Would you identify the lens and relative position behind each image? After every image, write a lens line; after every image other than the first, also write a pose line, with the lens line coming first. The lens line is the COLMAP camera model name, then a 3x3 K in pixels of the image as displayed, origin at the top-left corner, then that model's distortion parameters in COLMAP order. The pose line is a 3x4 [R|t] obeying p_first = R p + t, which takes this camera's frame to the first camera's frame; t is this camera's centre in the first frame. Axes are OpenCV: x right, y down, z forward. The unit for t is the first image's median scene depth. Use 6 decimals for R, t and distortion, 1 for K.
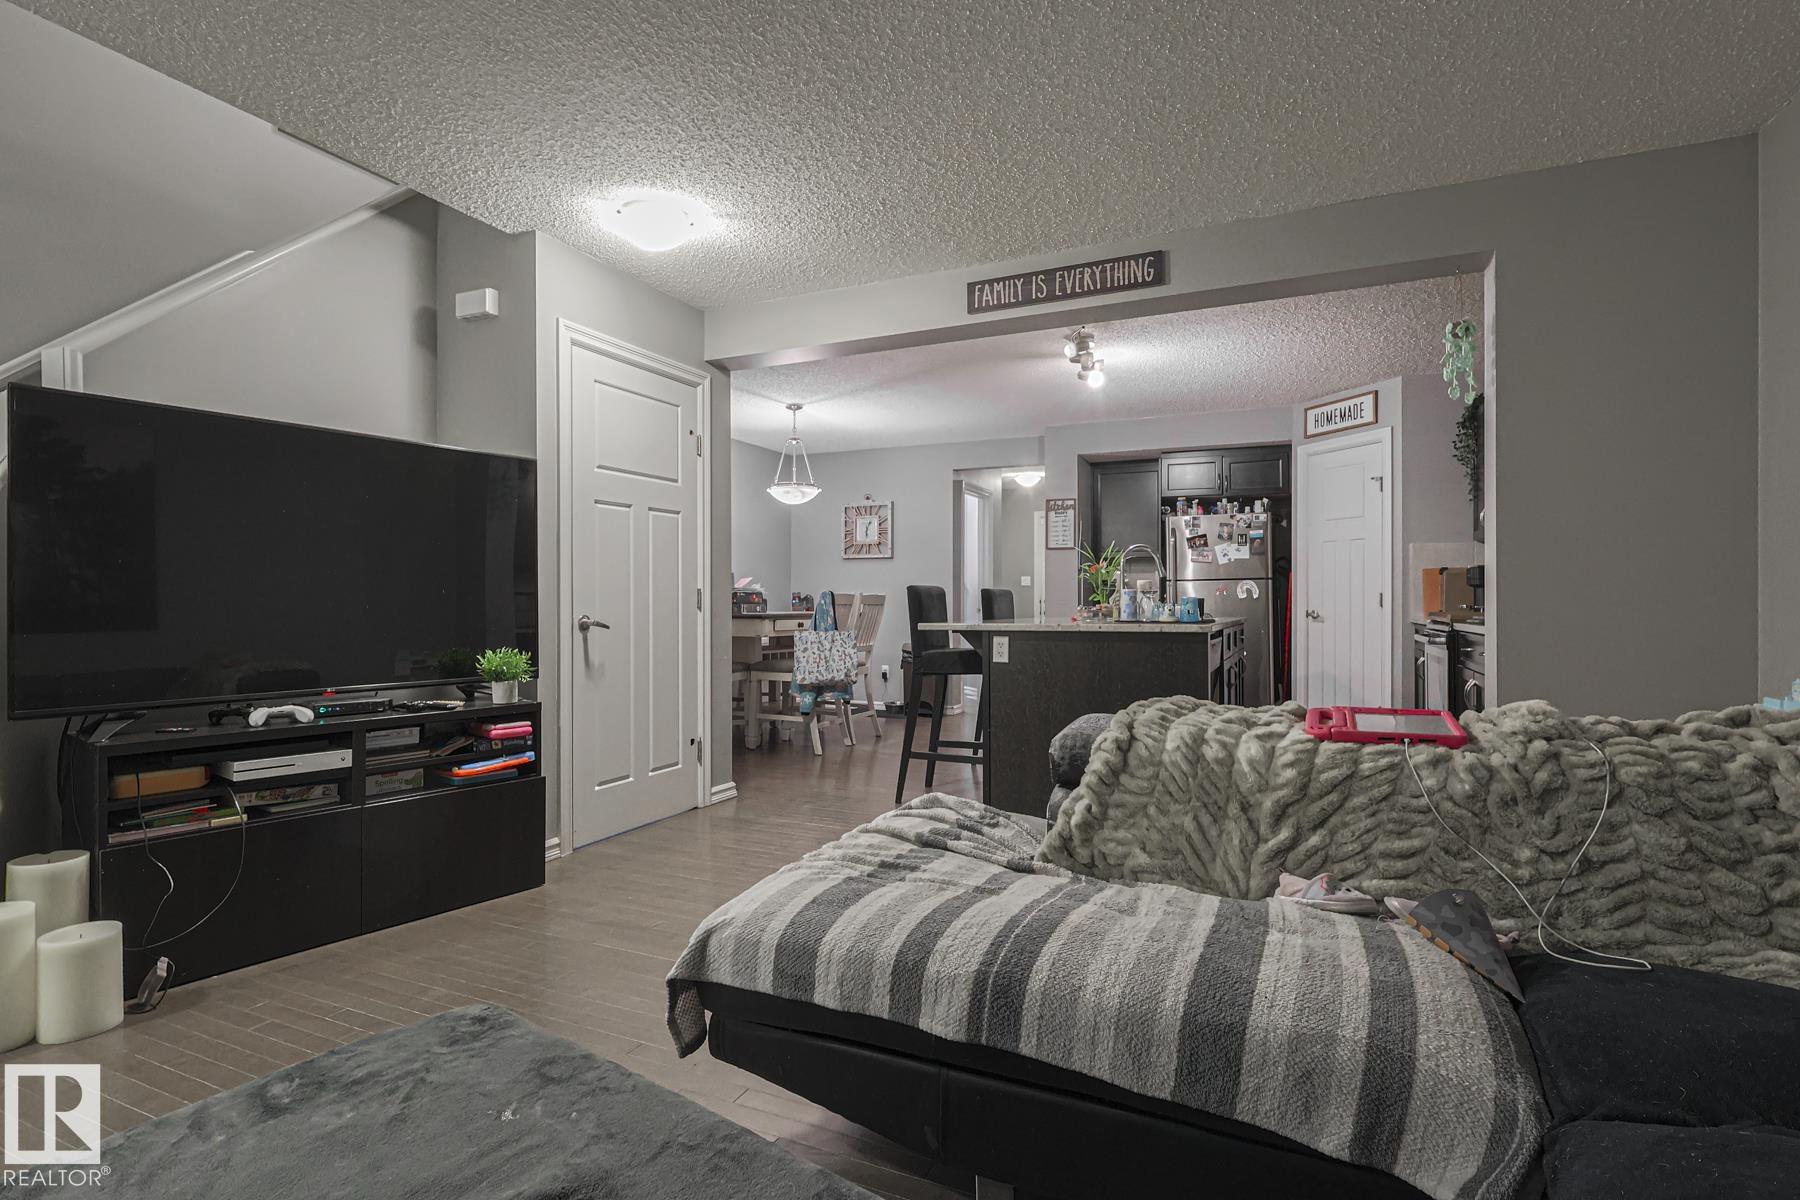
lens RADIAL K [[876.9, 0, 891.7], [0, 876.9, 596.2], [0, 0, 1]] dist [-0.002083, 0.000523]
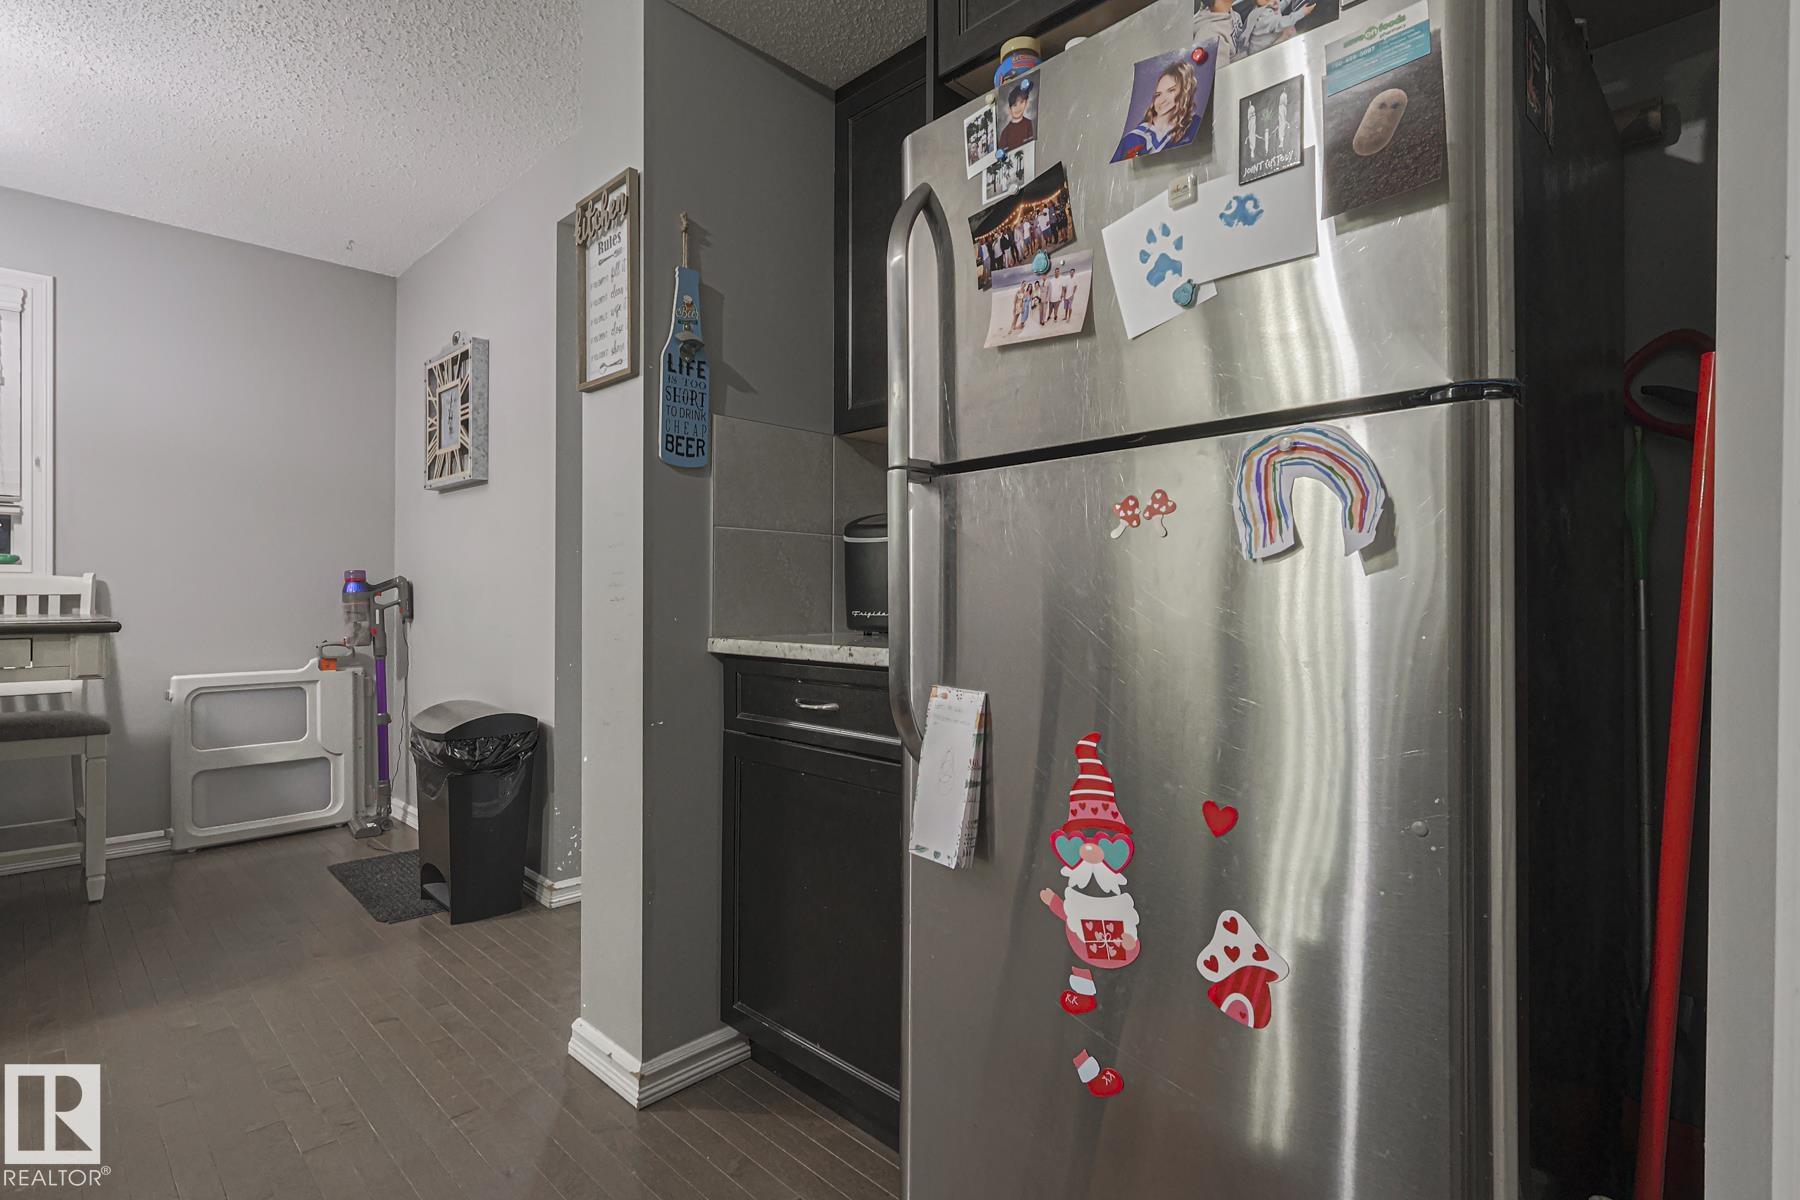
lens RADIAL K [[884.3, 0, 901.6], [0, 884.3, 597.6], [0, 0, 1]] dist [0.000050, 0.000067]
pose [[0.940403, 0.002049, -0.340057, 0.392391], [0.001007, 0.999961, 0.008812, 0.007410], [0.340061, -0.008630, 0.940364, 0.849111]]
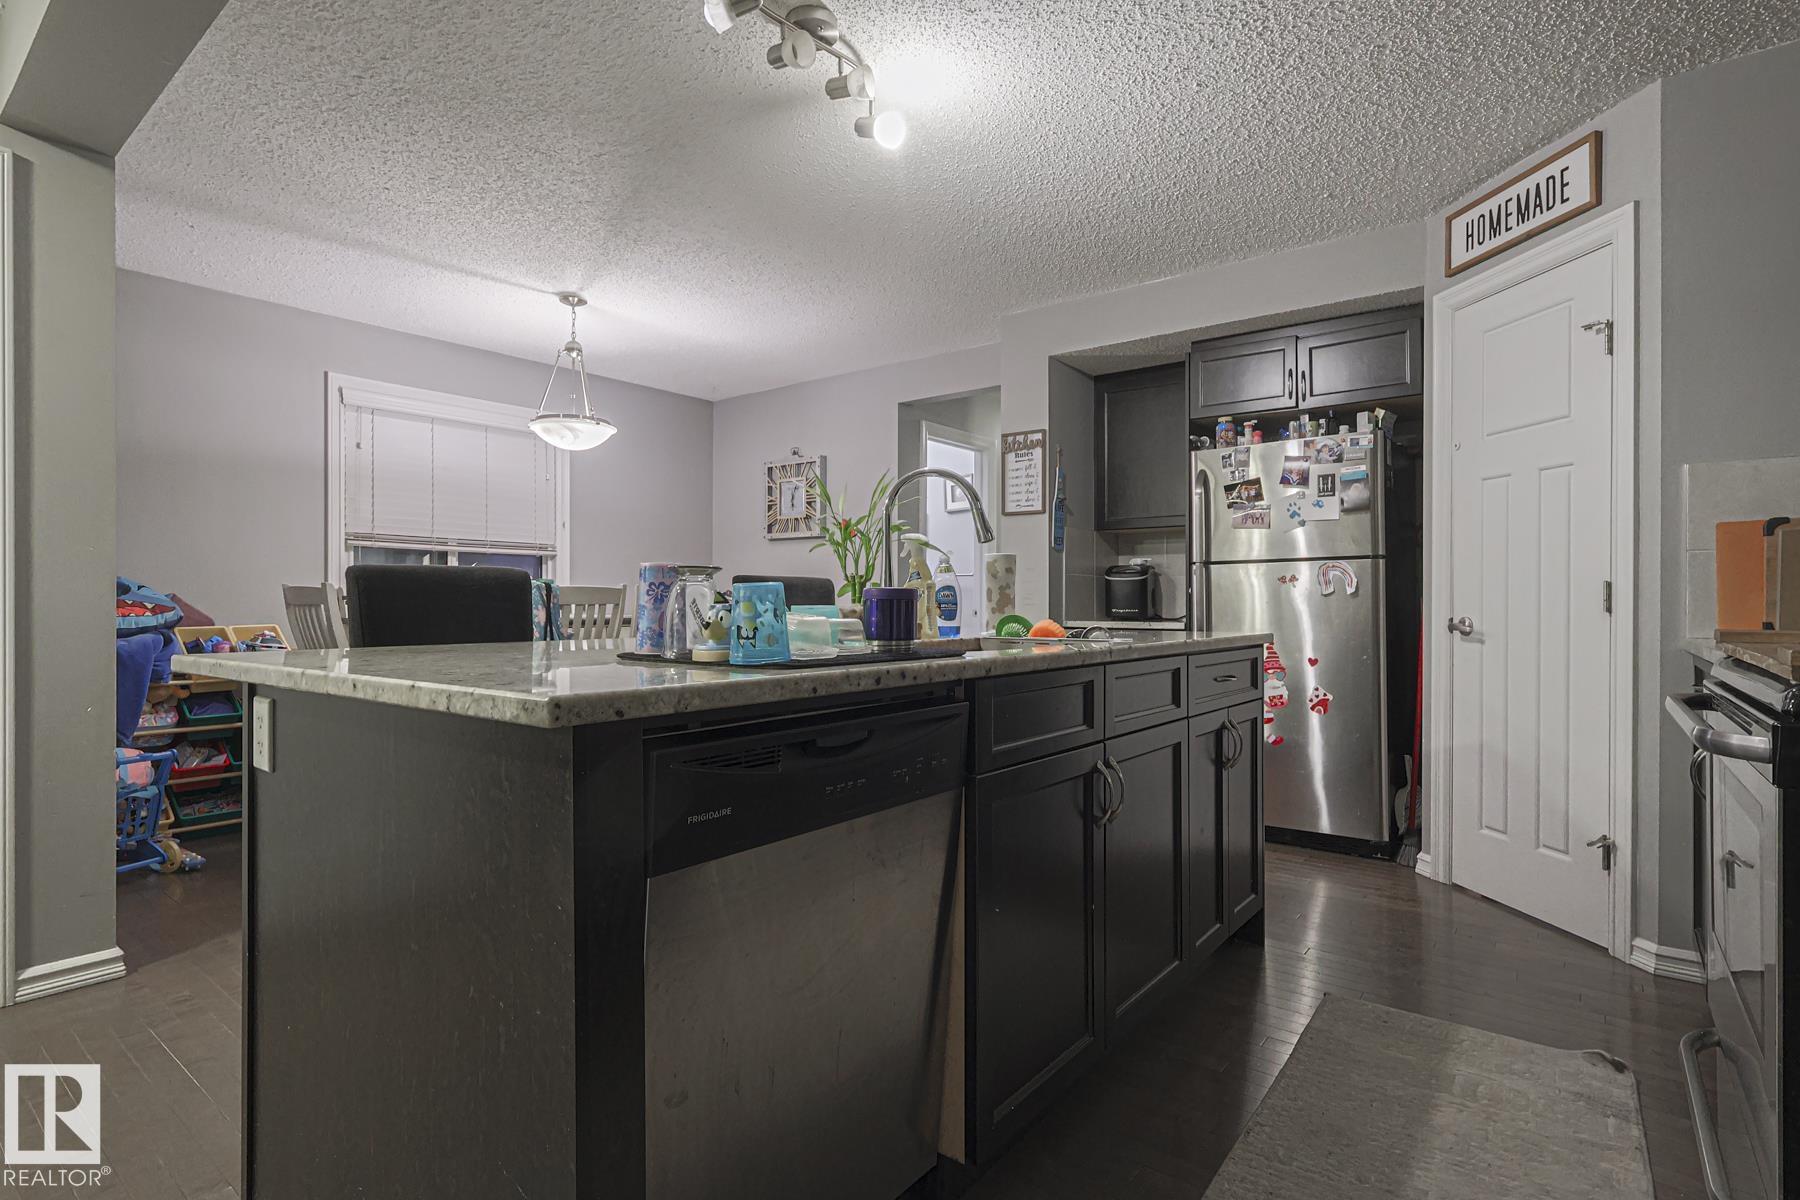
lens RADIAL K [[876.9, 0, 891.7], [0, 876.9, 596.2], [0, 0, 1]] dist [-0.002083, 0.000523]
pose [[0.971908, -0.001500, -0.235356, 0.268019], [0.002068, 0.999996, 0.002168, 0.002039], [0.235351, -0.002594, 0.971907, 0.417521]]
